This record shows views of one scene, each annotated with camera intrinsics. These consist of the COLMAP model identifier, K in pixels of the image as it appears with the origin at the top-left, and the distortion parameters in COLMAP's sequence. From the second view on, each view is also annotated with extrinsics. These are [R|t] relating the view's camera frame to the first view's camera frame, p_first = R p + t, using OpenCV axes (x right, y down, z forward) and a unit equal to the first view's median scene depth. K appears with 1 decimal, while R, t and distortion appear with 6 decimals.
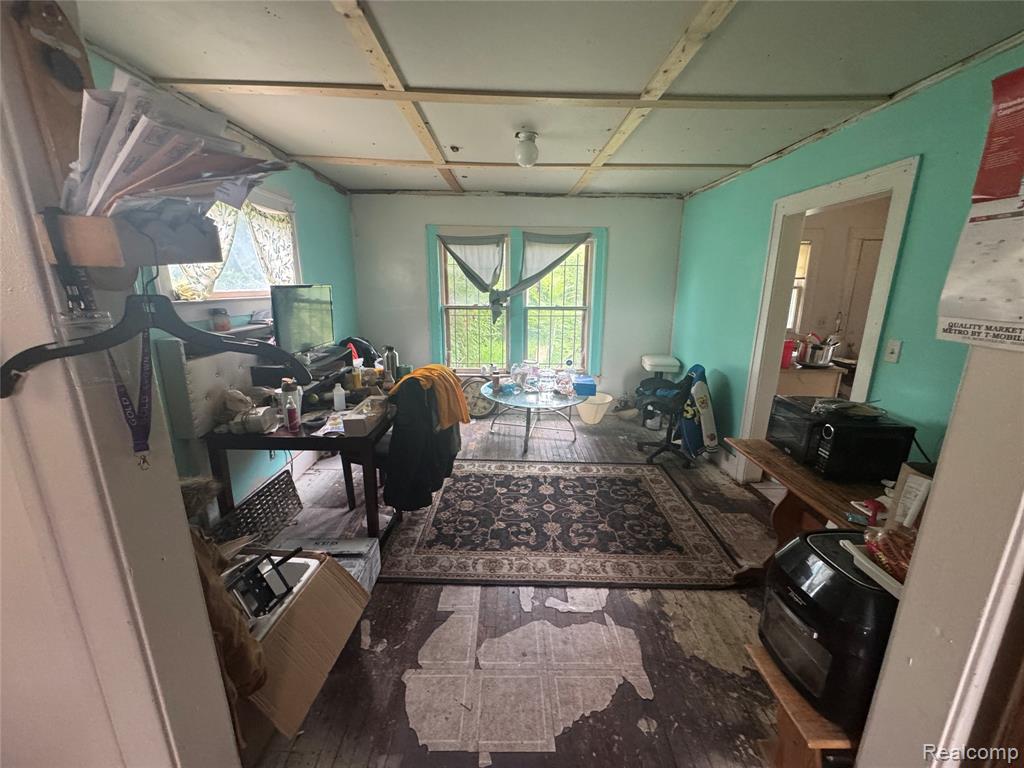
lens RADIAL K [[409.7, 0, 512.0], [0, 409.7, 384.0], [0, 0, 1]] dist [-0.004303, 0.000523]
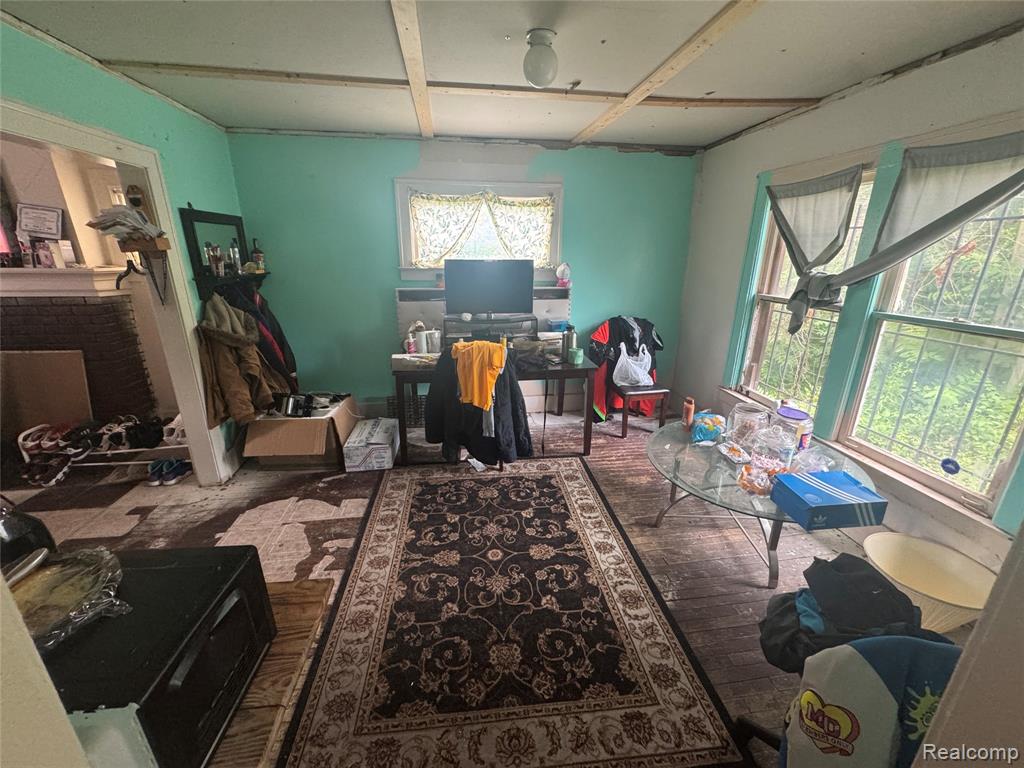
lens RADIAL K [[409.7, 0, 512.0], [0, 409.7, 384.0], [0, 0, 1]] dist [-0.004303, 0.000523]
pose [[0.123218, 0.296403, -0.947081, 0.789959], [-0.244662, 0.933968, 0.260468, -0.224773], [0.961747, 0.199621, 0.187600, 0.890981]]
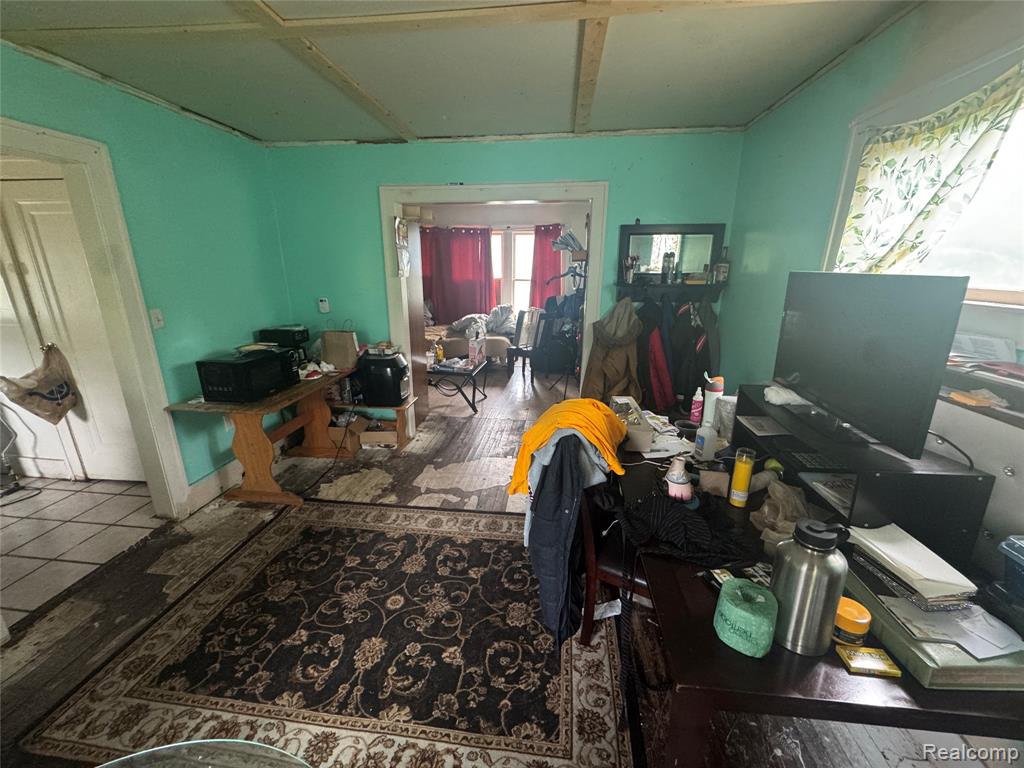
lens RADIAL K [[404.8, 0, 512.0], [0, 404.8, 384.0], [0, 0, 1]] dist [-0.003383, -0.000273]
pose [[-0.992919, -0.044030, 0.110331, -0.170423], [0.018206, 0.861398, 0.507604, -0.369072], [-0.117389, 0.506018, -0.854497, 1.477224]]
